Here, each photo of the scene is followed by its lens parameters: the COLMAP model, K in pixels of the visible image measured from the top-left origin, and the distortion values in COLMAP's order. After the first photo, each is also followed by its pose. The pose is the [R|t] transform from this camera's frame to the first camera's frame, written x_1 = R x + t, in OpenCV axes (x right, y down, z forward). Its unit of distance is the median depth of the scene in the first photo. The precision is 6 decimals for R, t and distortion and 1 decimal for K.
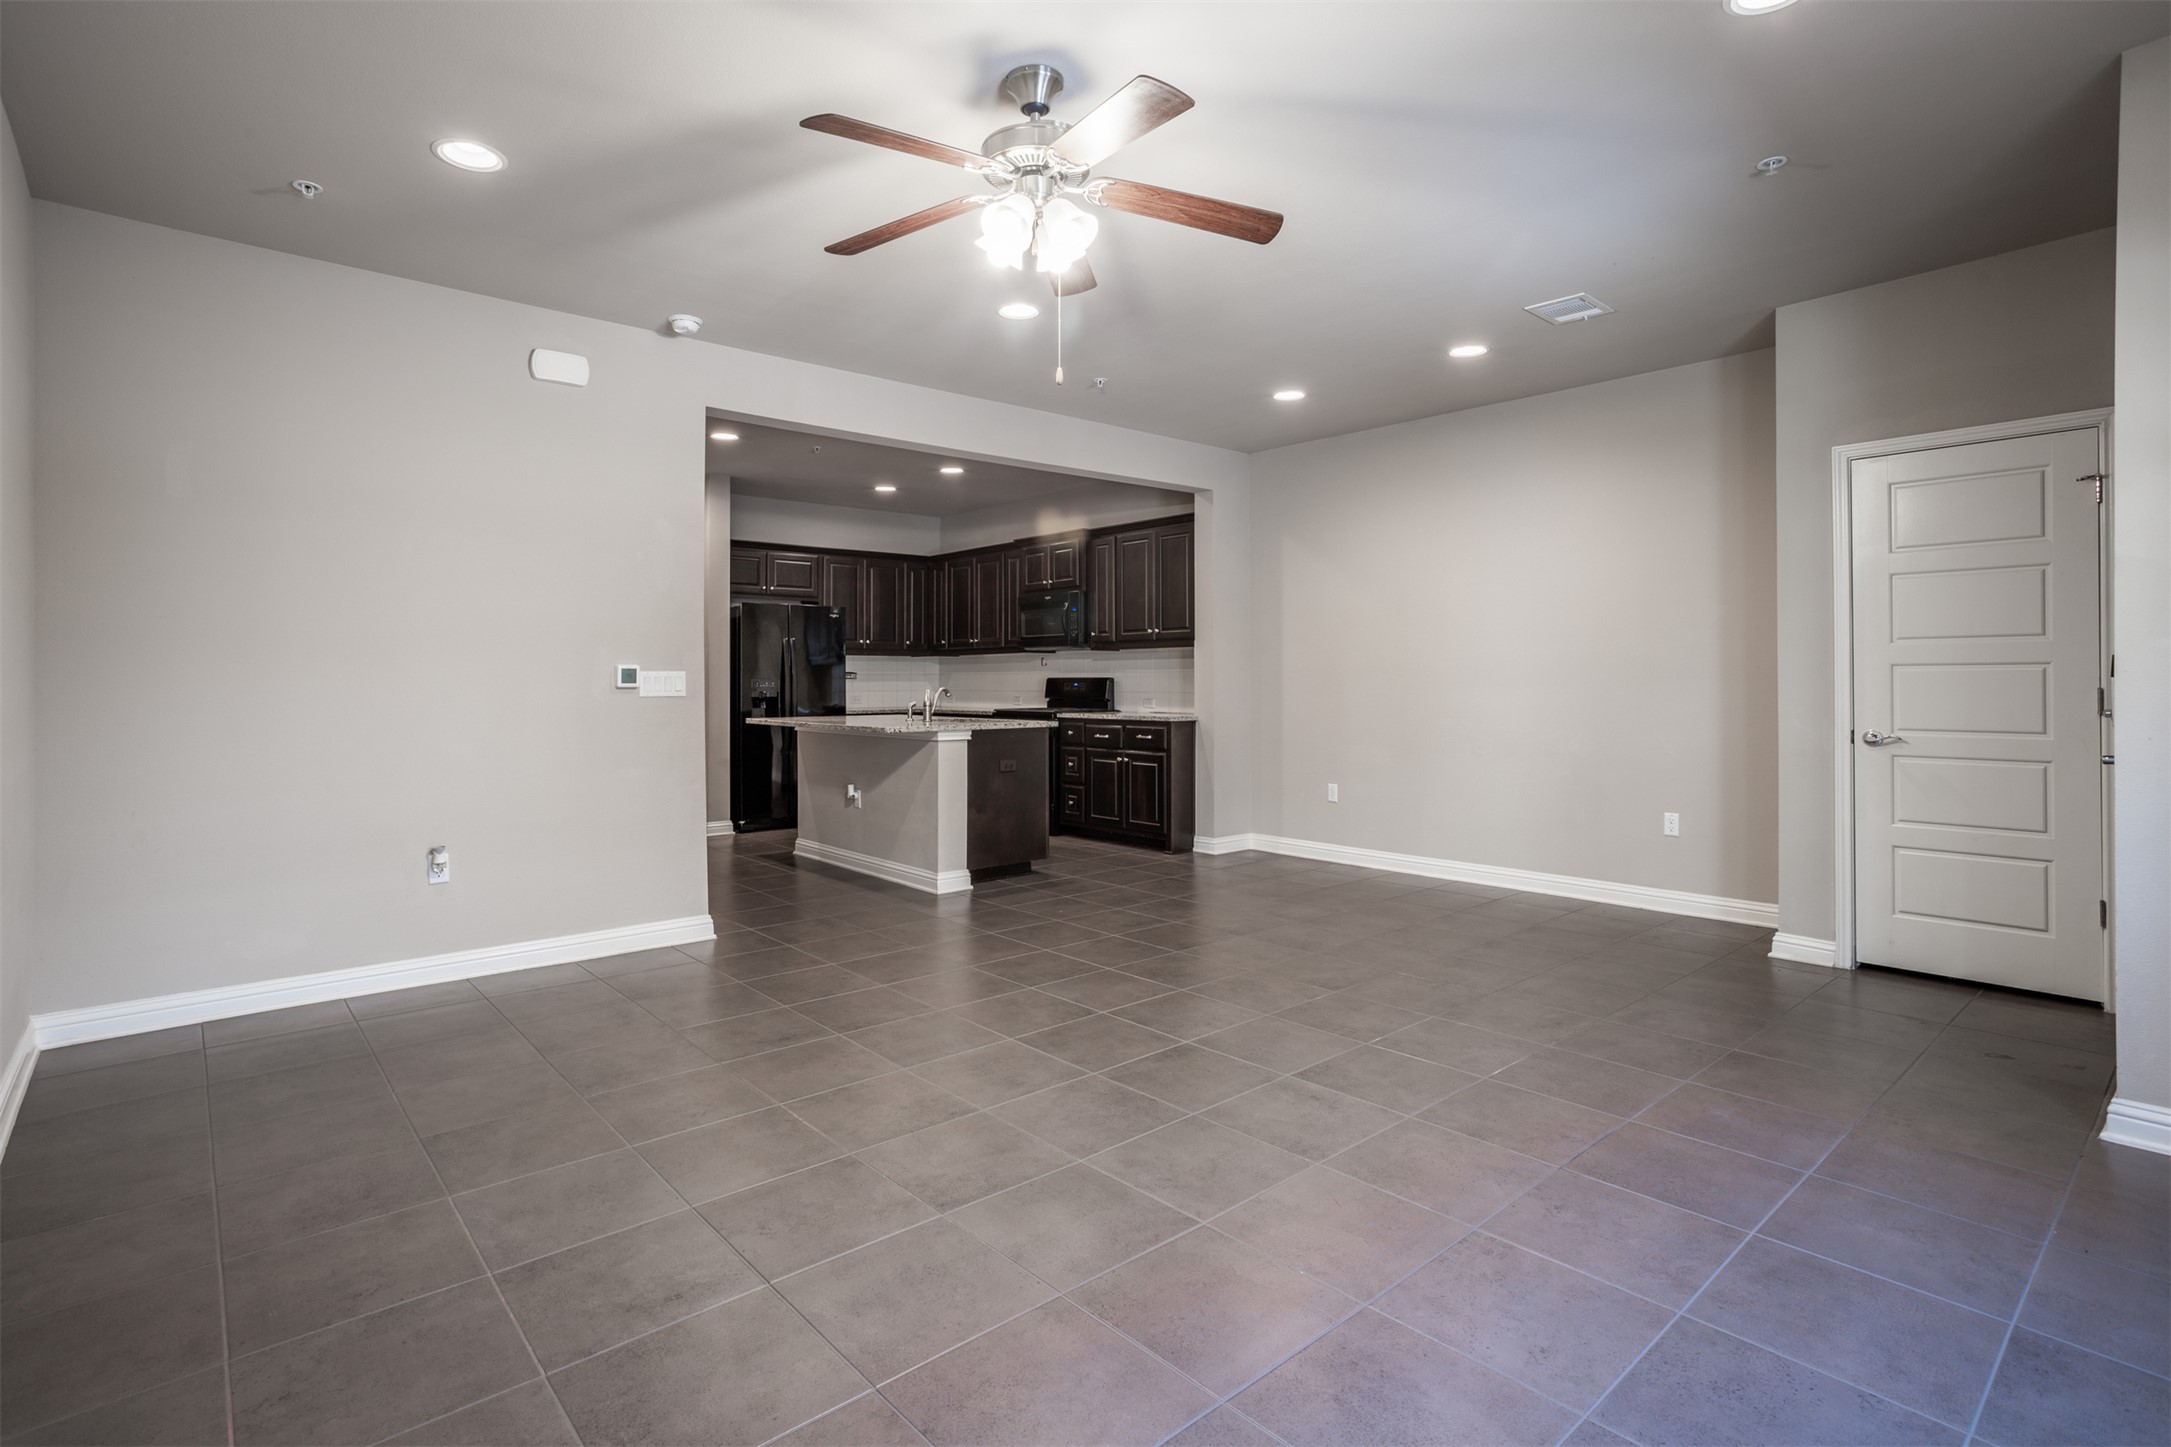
lens RADIAL K [[1050.9, 0, 1081.6], [0, 1050.9, 698.6], [0, 0, 1]] dist [-0.043697, 0.029897]
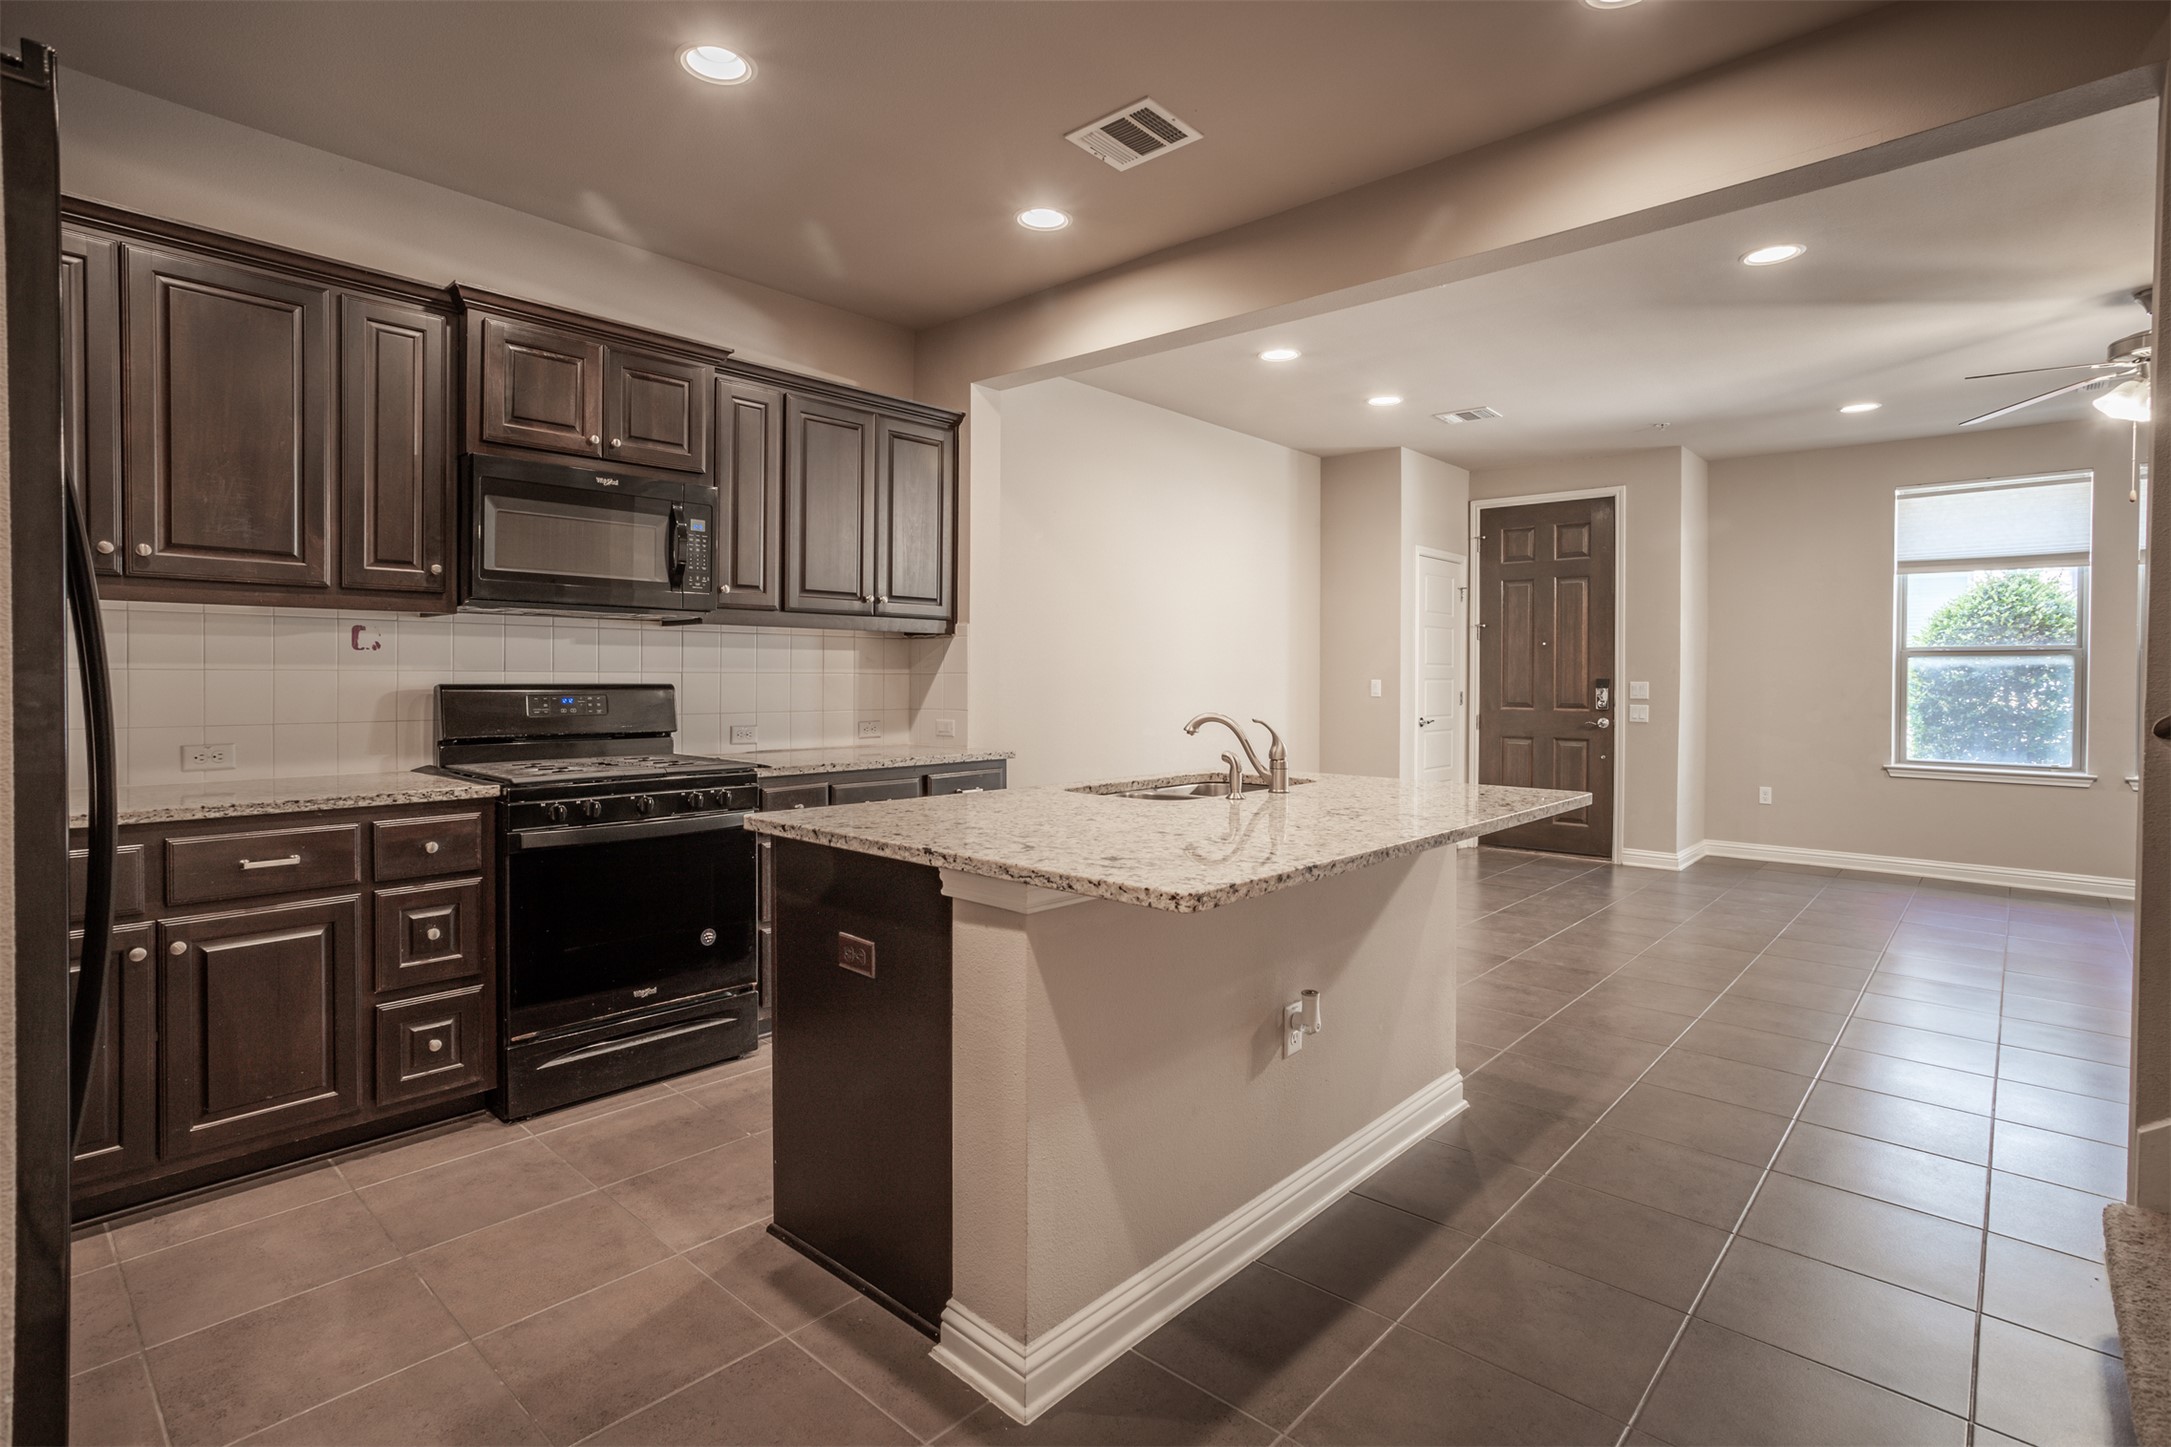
lens RADIAL K [[1058.6, 0, 1072.1], [0, 1058.6, 684.4], [0, 0, 1]] dist [-0.046443, 0.030481]
pose [[-0.111585, -0.007362, 0.993728, -0.767578], [0.009642, 0.999917, 0.008490, -0.037788], [-0.993708, 0.010529, -0.111505, 1.518152]]
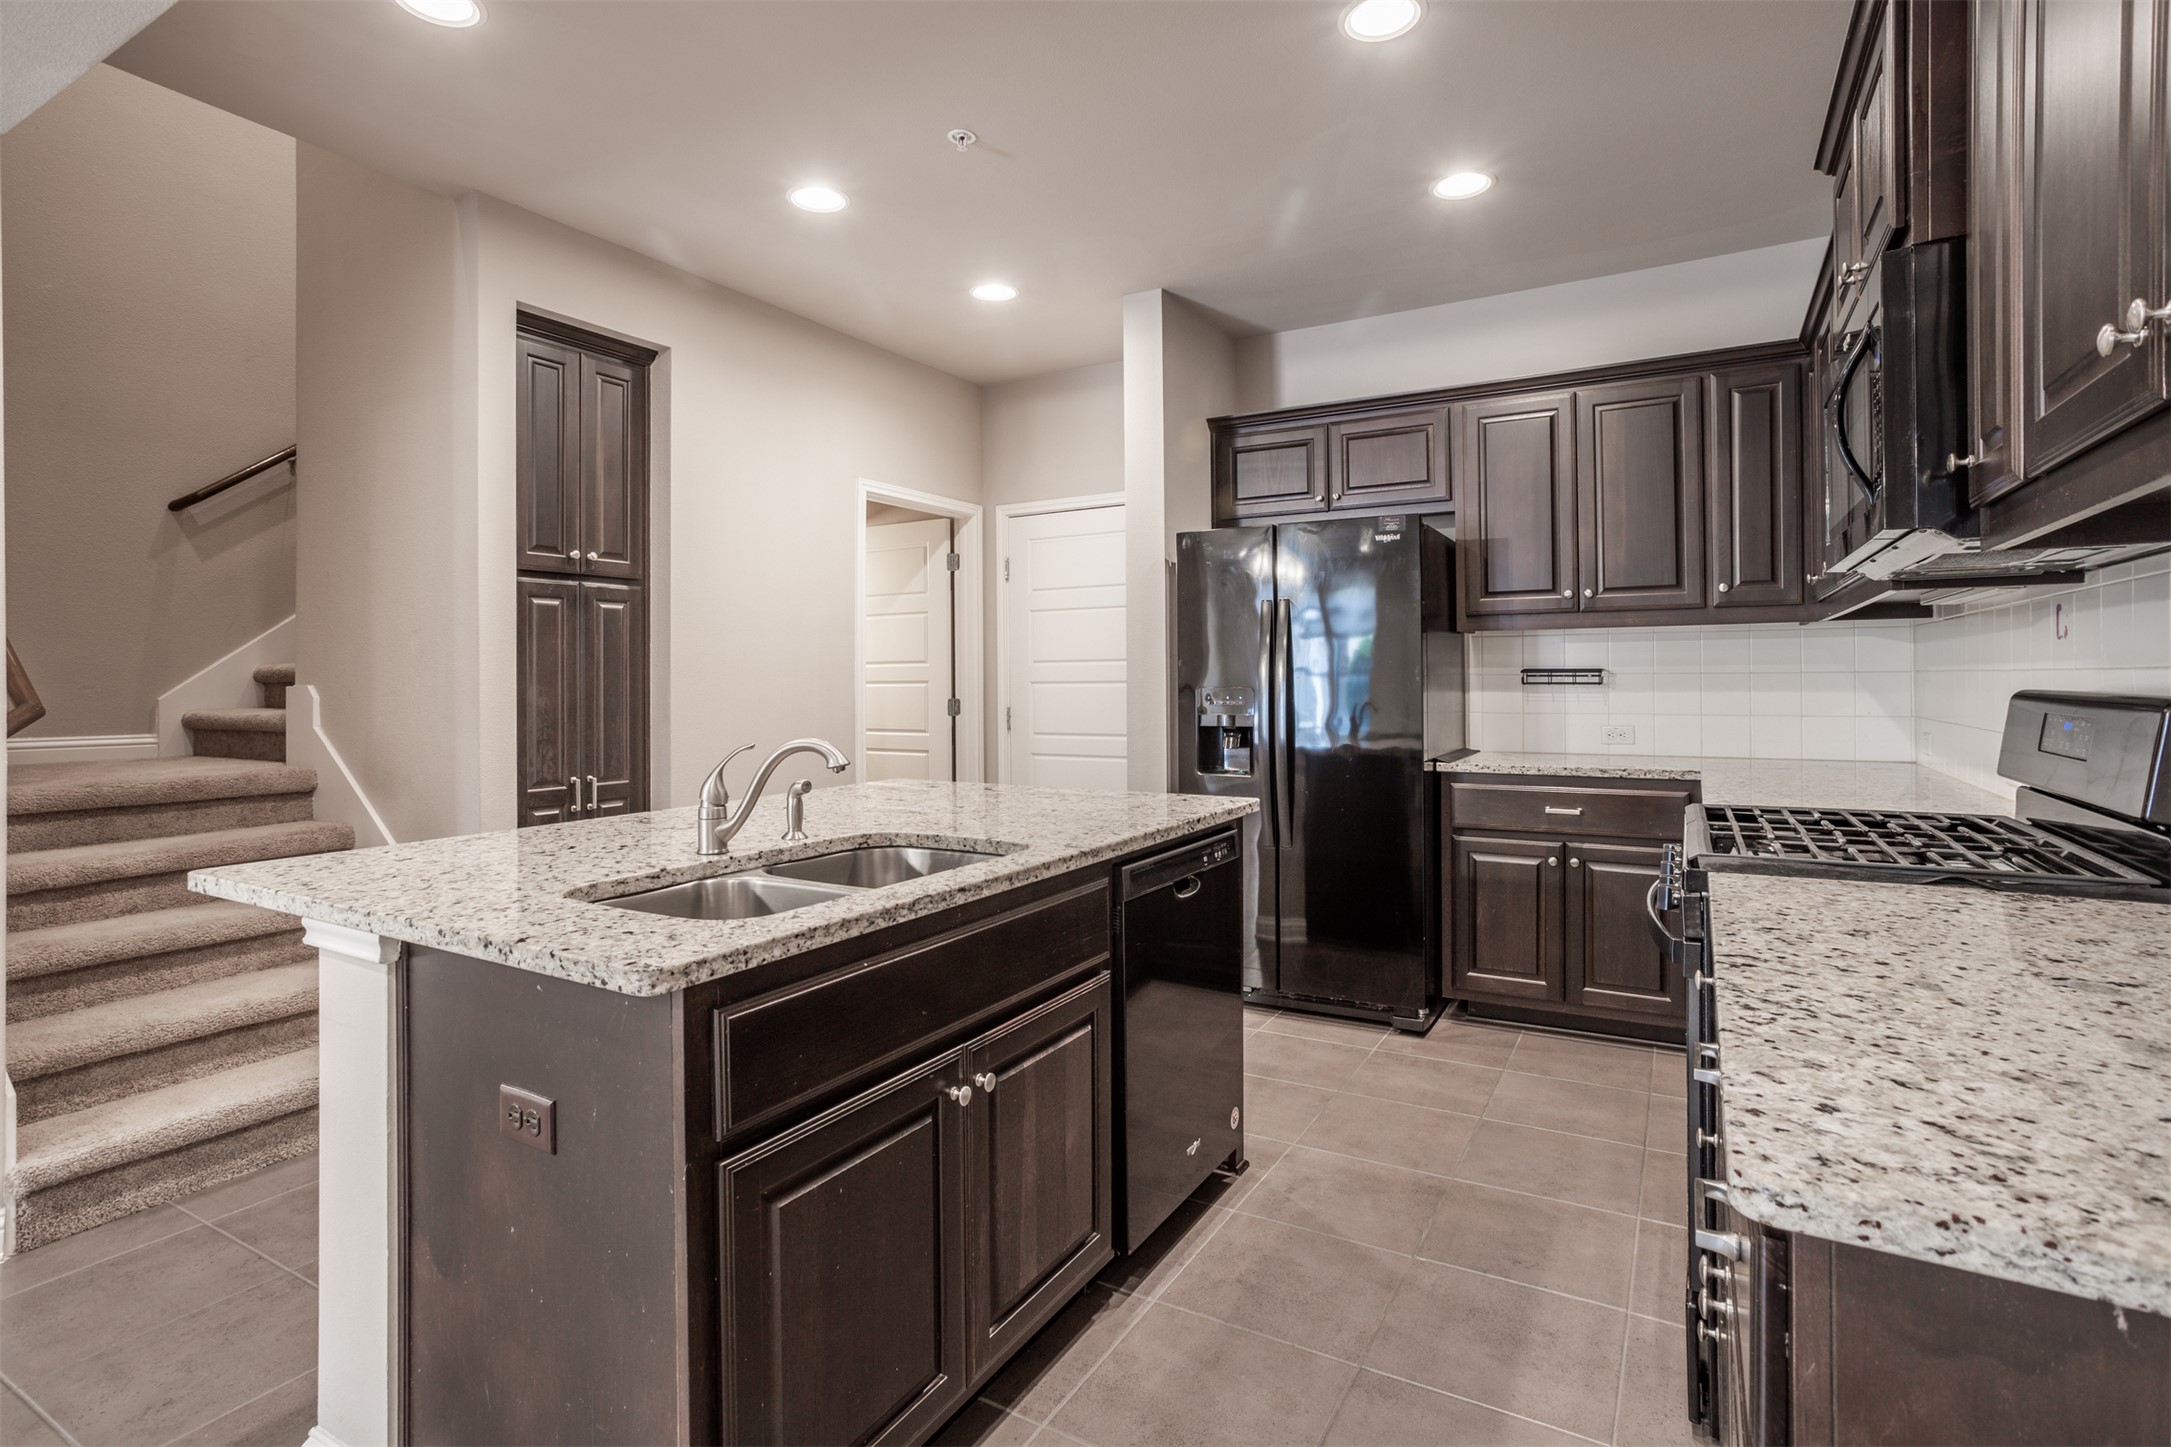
lens RADIAL K [[1058.6, 0, 1072.1], [0, 1058.6, 684.4], [0, 0, 1]] dist [-0.046443, 0.030481]
pose [[0.320024, 0.006437, -0.947388, 0.224159], [-0.007777, 0.999961, 0.004167, -0.037295], [0.947378, 0.006035, 0.320061, 1.339571]]
